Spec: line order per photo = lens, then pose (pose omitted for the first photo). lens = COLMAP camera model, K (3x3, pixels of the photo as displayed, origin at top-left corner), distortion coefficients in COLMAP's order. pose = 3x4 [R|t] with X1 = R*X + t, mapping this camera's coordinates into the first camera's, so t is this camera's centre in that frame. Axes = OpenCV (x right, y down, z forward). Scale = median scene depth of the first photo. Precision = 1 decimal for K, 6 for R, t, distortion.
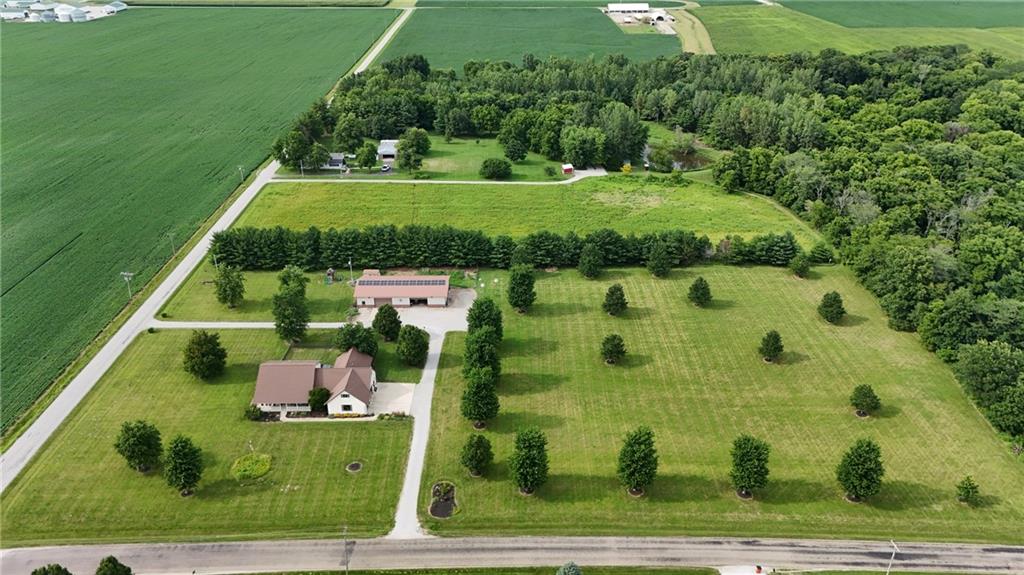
lens RADIAL K [[750.3, 0, 514.1], [0, 750.3, 284.7], [0, 0, 1]] dist [0.062003, -0.038802]
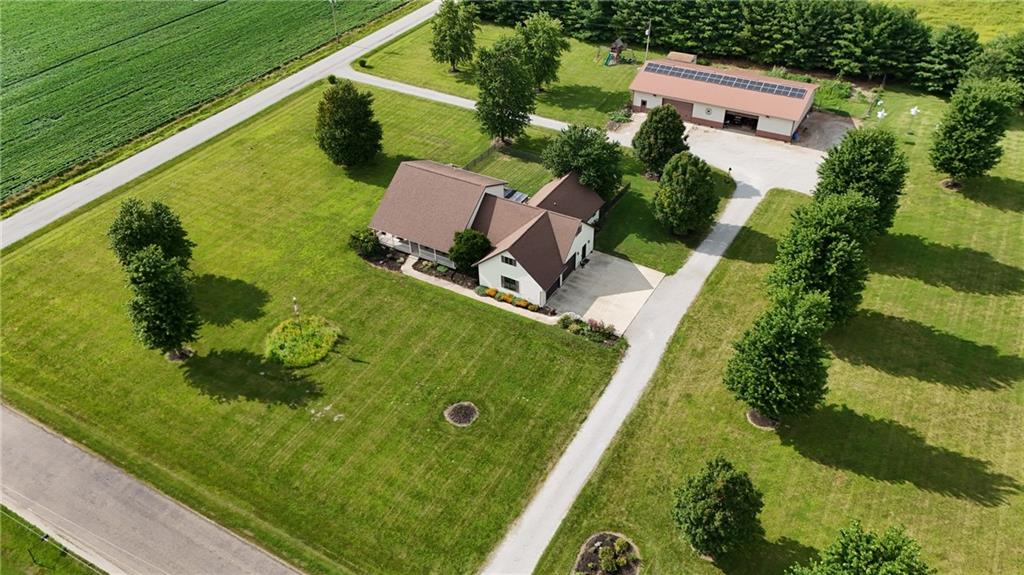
lens RADIAL K [[750.3, 0, 510.4], [0, 750.3, 286.9], [0, 0, 1]] dist [0.062003, -0.038802]
pose [[0.859072, 0.294756, -0.418466, -0.009998], [-0.198706, 0.945478, 0.258044, 0.031353], [0.471711, -0.138527, 0.870804, 0.494840]]
